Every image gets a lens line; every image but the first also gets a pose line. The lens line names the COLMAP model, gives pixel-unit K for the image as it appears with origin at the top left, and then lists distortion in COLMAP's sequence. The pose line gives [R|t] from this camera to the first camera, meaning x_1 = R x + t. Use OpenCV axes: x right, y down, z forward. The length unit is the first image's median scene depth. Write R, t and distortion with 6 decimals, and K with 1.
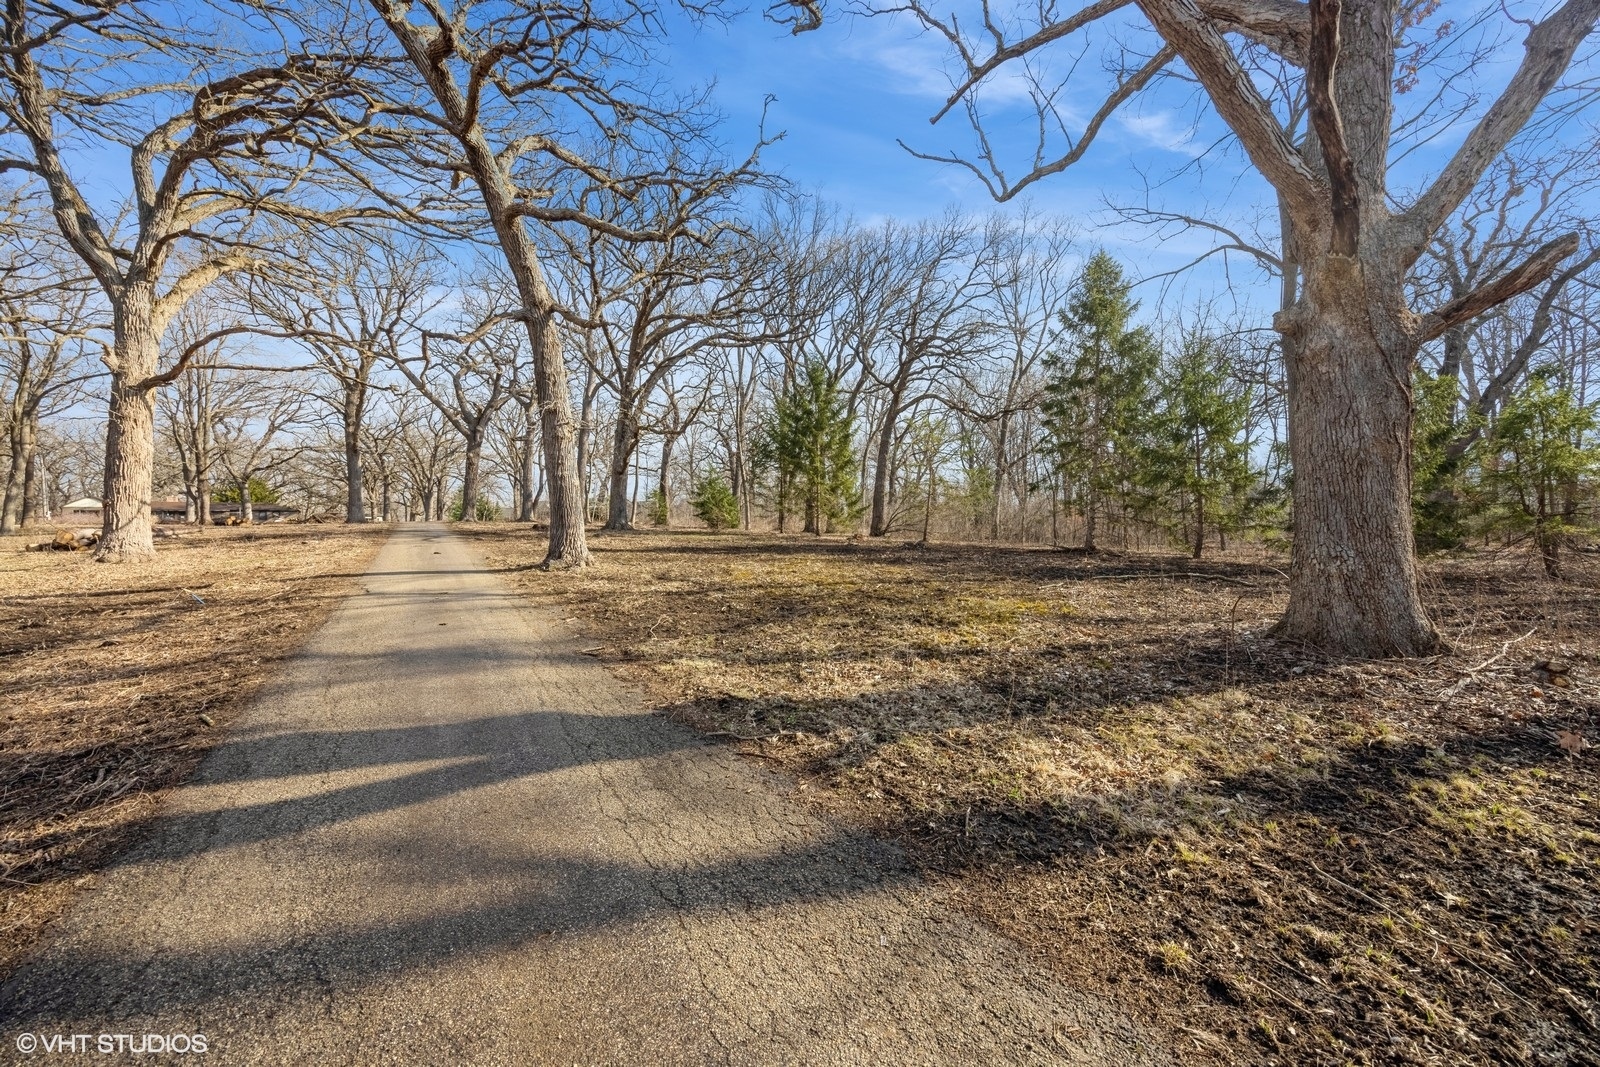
lens RADIAL K [[612.3, 0, 805.9], [0, 612.3, 531.3], [0, 0, 1]] dist [0.000935, -0.000767]
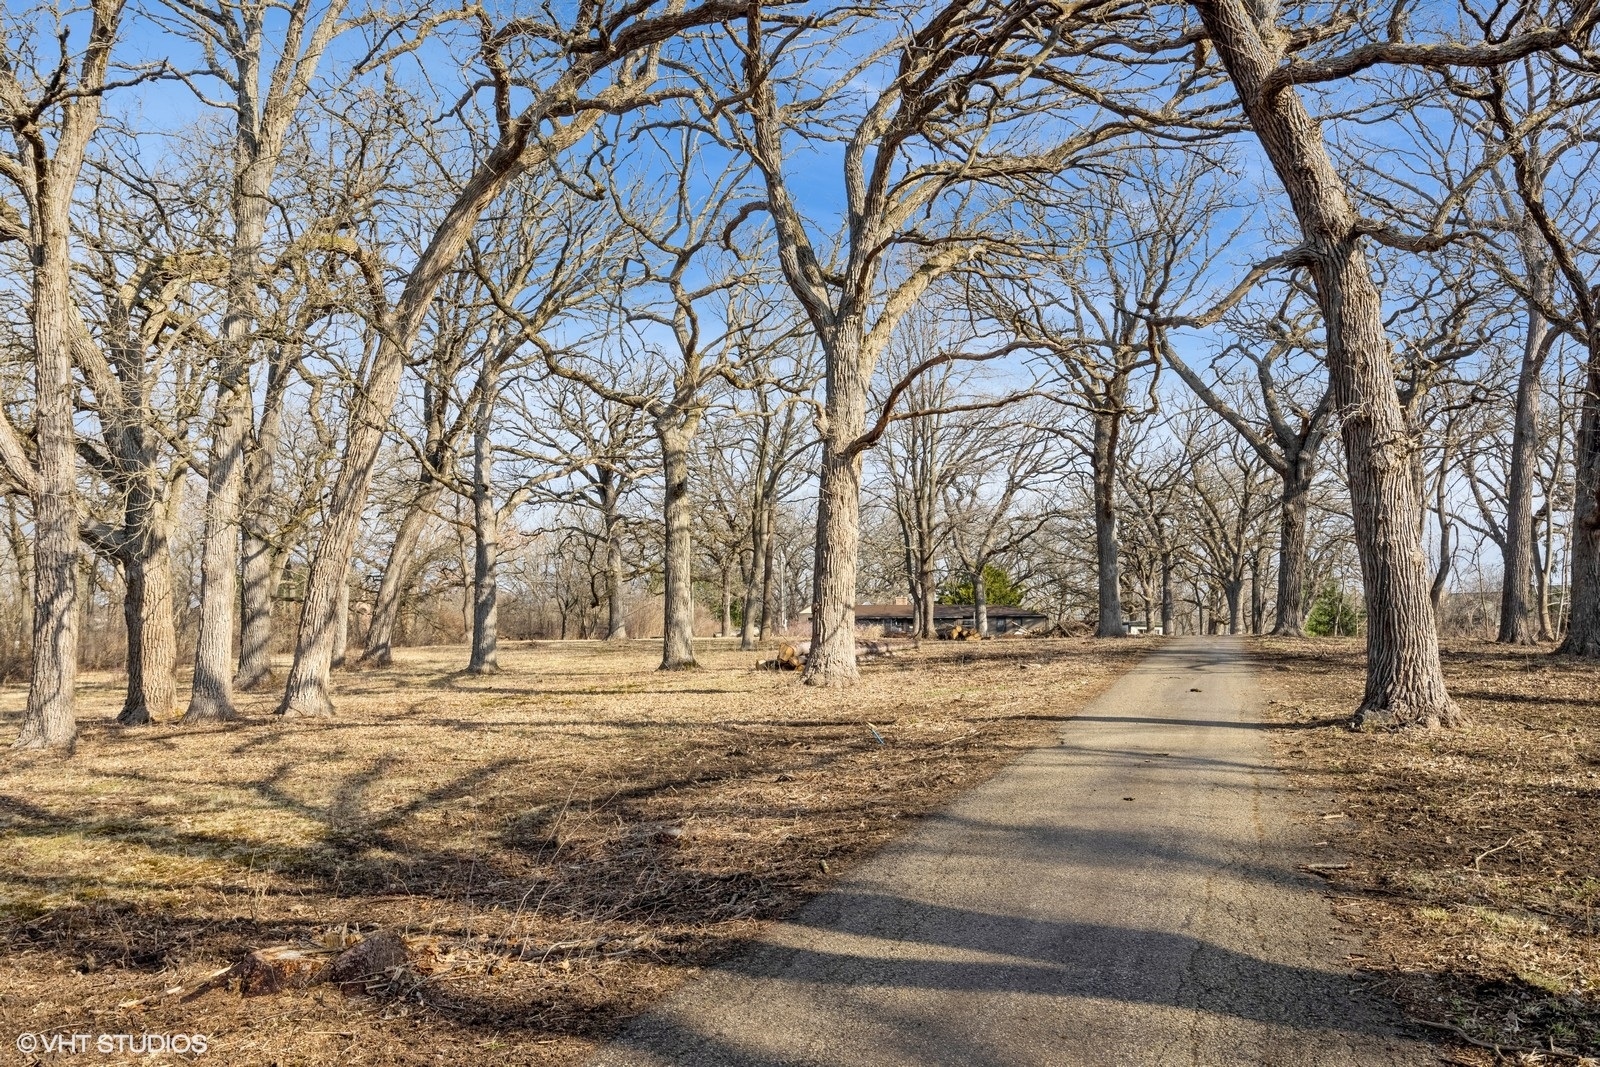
lens RADIAL K [[1344.4, 0, 798.9], [0, 1344.4, 533.3], [0, 0, 1]] dist [-0.018155, 0.001812]
pose [[0.625963, -0.053605, -0.778008, 0.157407], [-0.019611, 0.996237, -0.084419, 0.003256], [0.779606, 0.068100, 0.622557, -0.069995]]
